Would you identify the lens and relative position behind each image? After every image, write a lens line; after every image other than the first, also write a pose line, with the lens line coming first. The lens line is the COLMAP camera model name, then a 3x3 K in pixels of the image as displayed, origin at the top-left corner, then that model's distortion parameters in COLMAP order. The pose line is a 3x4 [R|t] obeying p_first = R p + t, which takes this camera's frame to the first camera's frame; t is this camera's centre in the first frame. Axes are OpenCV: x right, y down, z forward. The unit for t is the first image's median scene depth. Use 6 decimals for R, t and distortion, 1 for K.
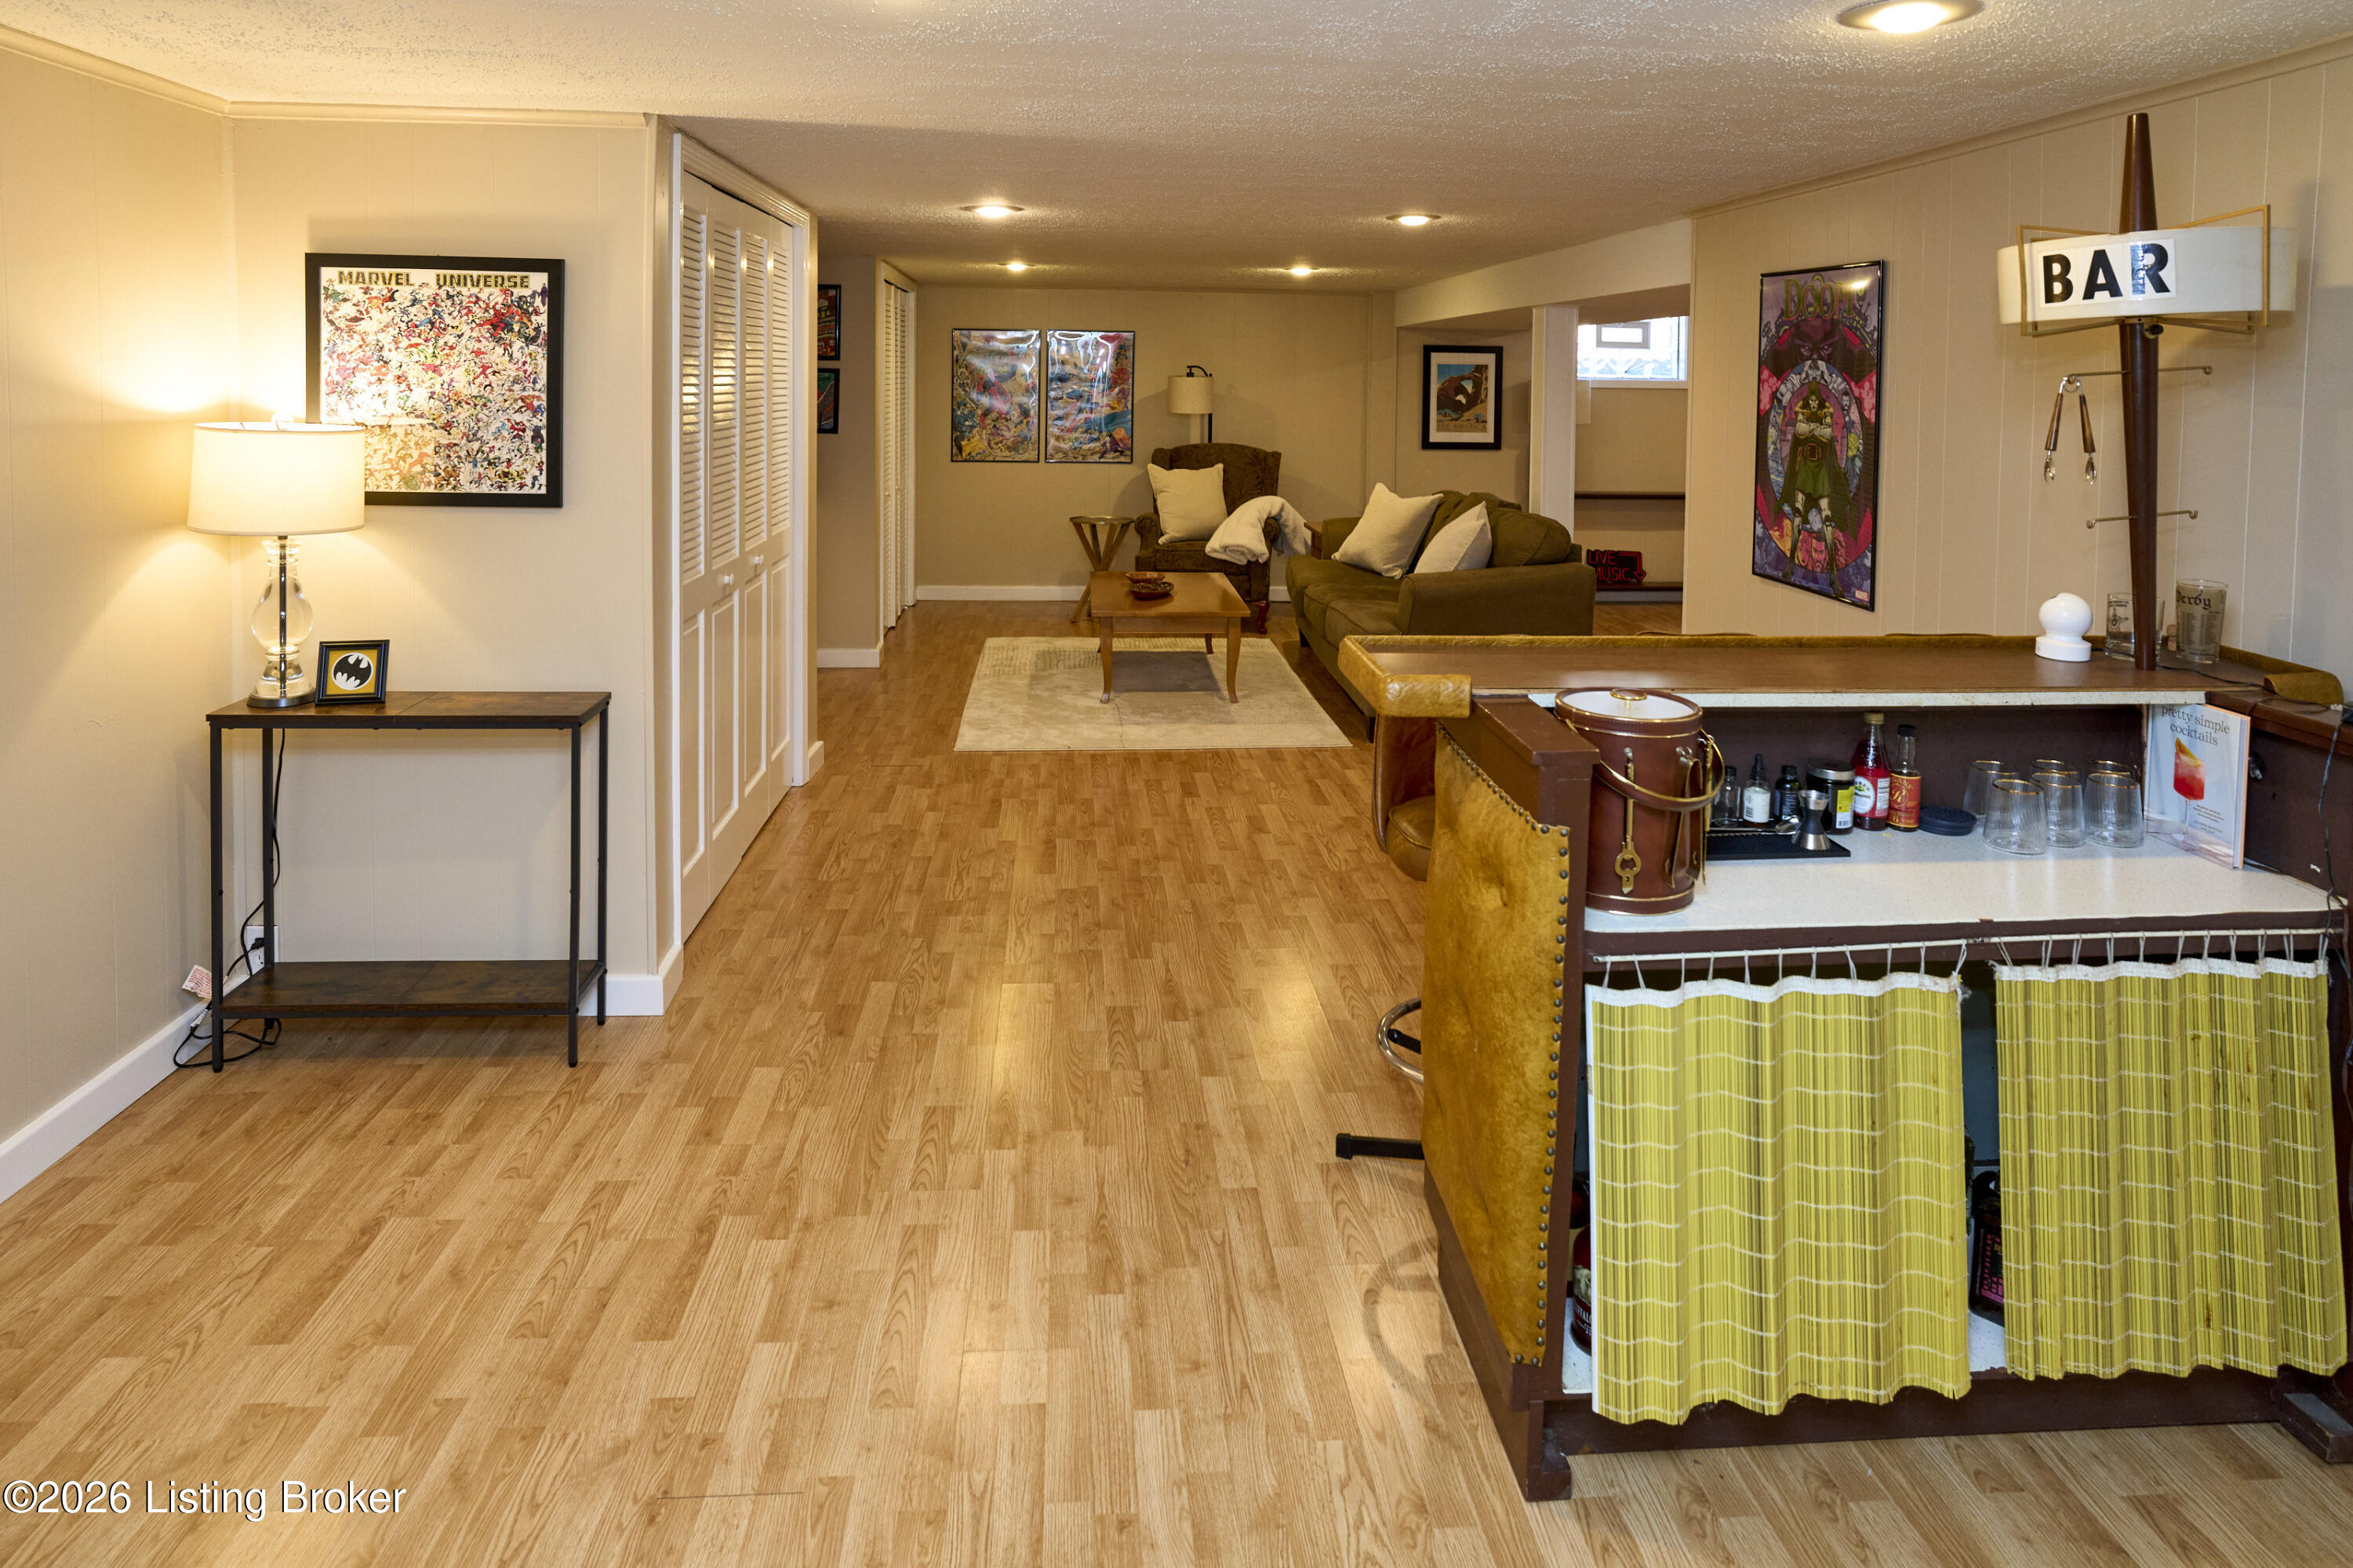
lens RADIAL K [[1400.4, 0, 1175.0], [0, 1400.4, 778.6], [0, 0, 1]] dist [-0.029441, -0.001352]
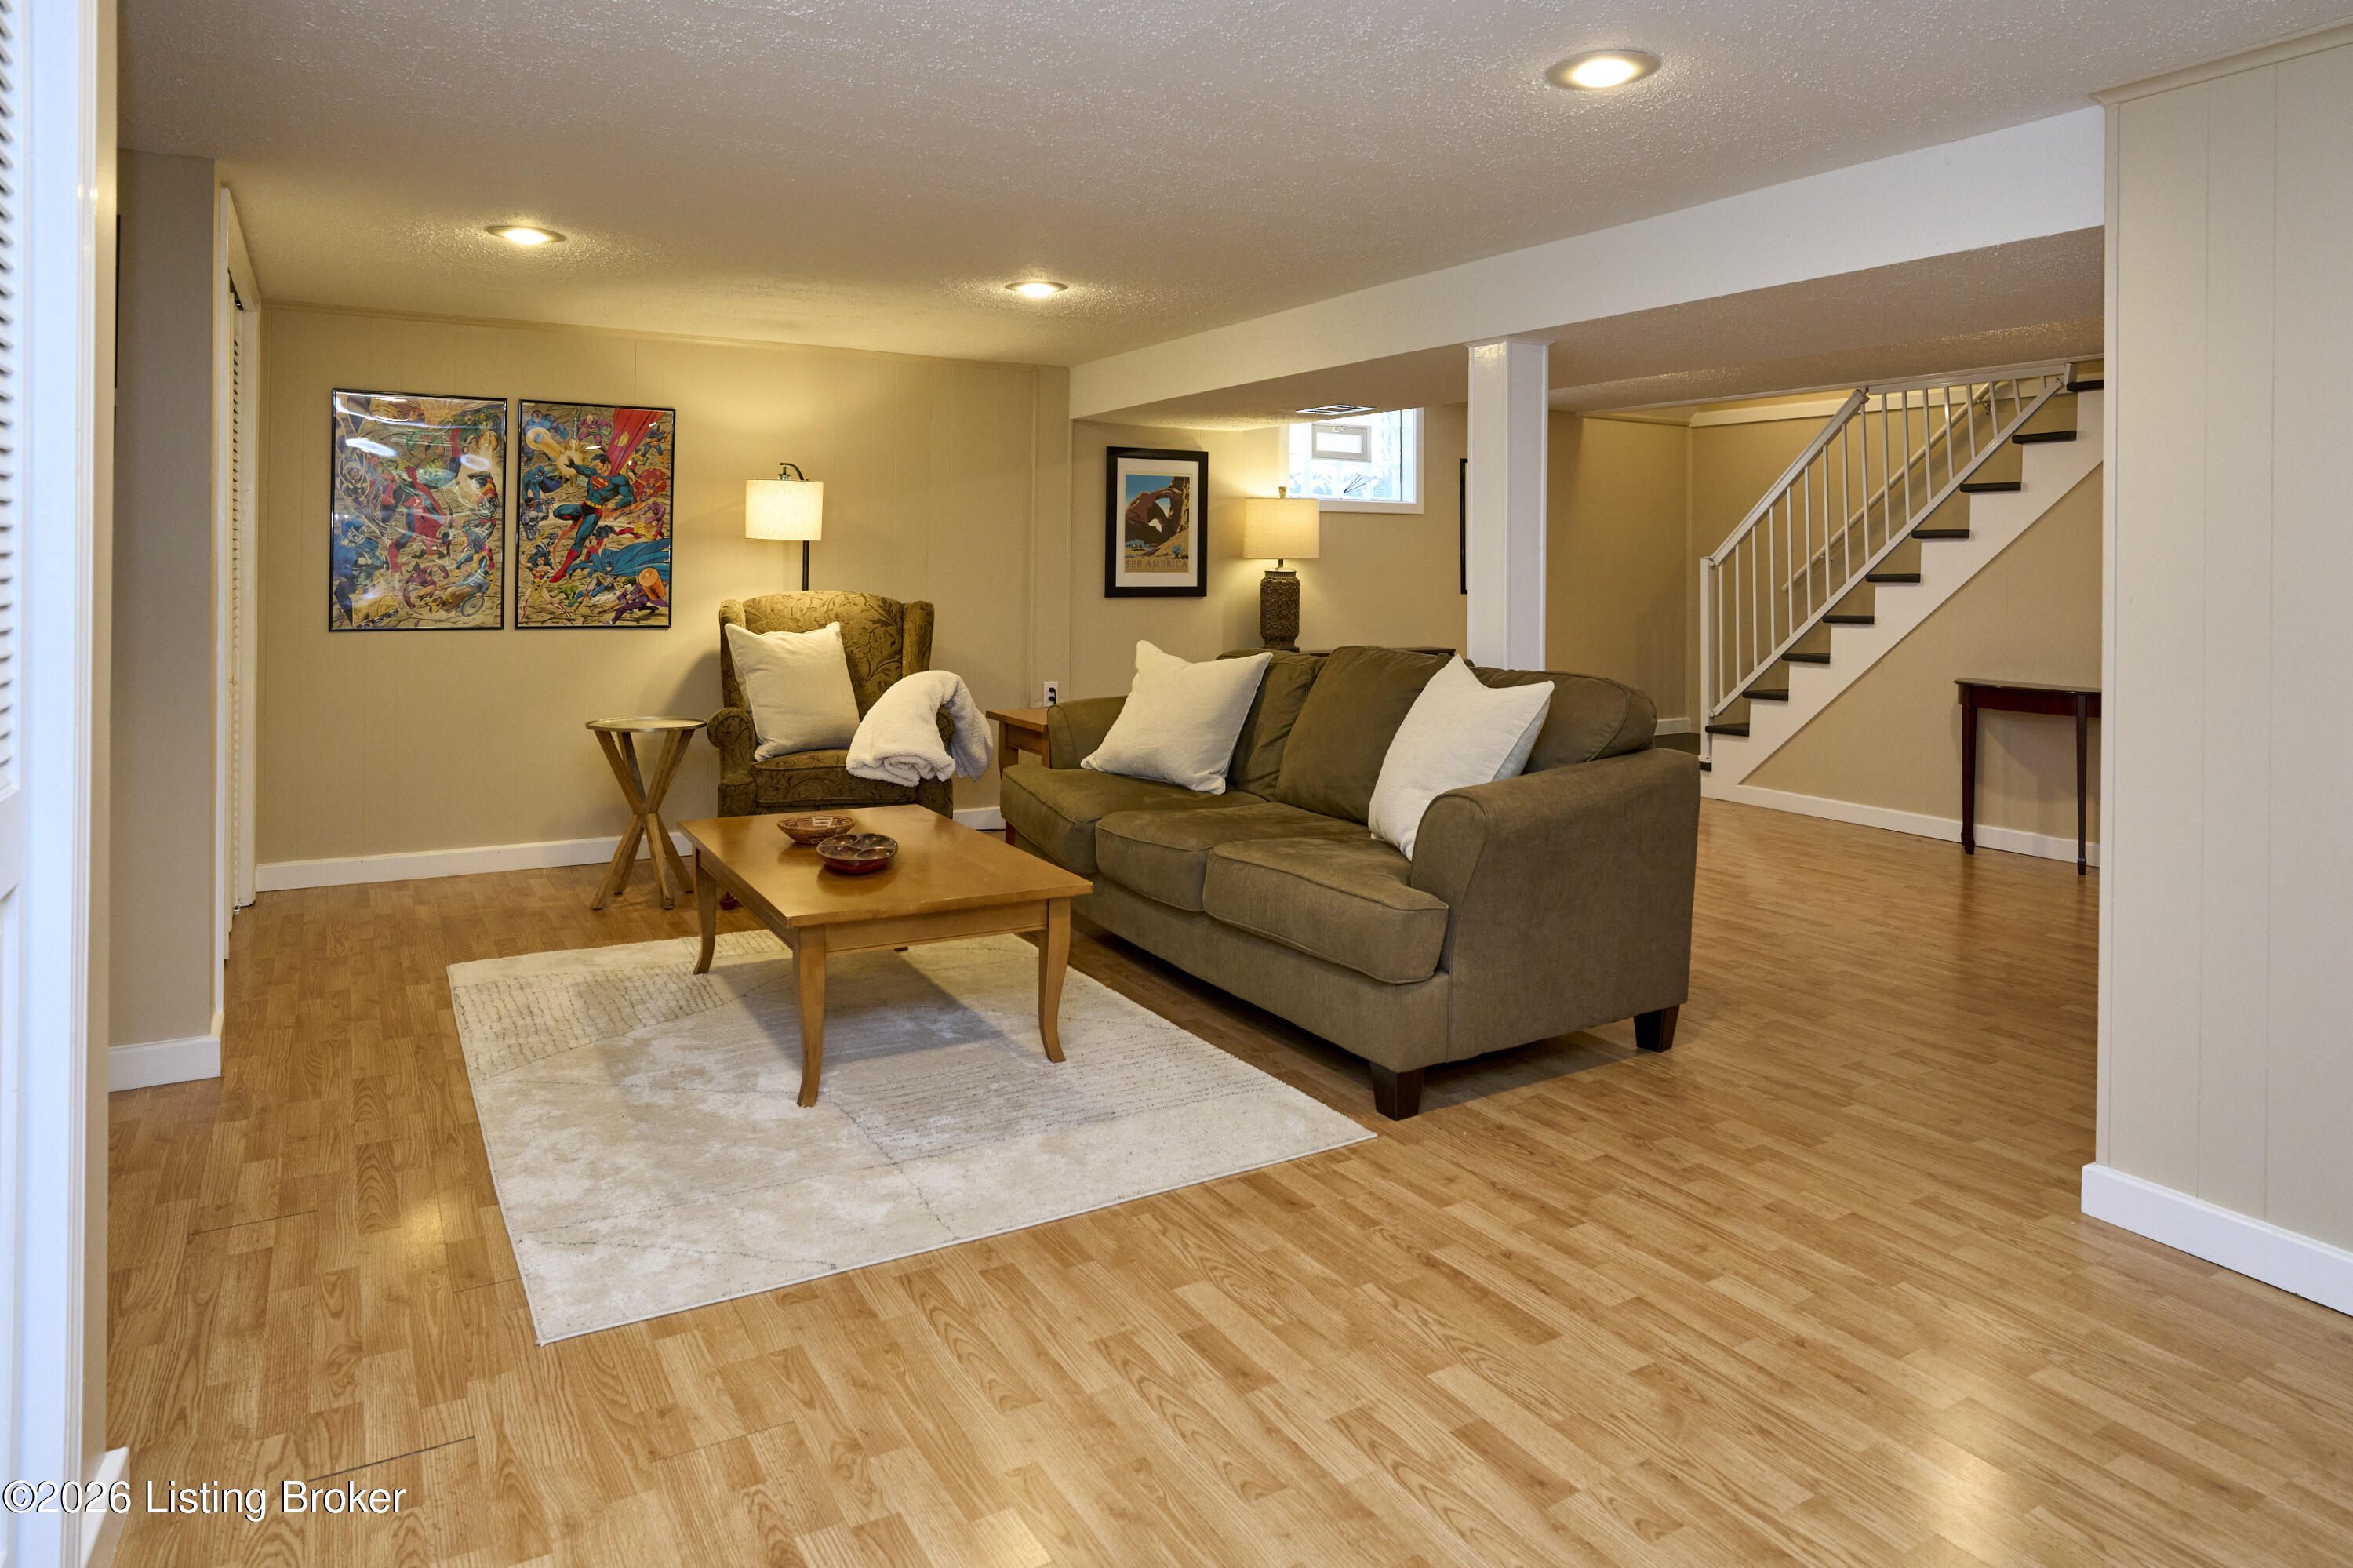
lens RADIAL K [[1400.4, 0, 1175.0], [0, 1400.4, 798.3], [0, 0, 1]] dist [-0.029441, -0.001352]
pose [[0.894778, -0.077607, 0.439715, -0.108331], [0.126800, 0.988401, -0.083579, -0.079496], [-0.428129, 0.130541, 0.894240, 0.399734]]
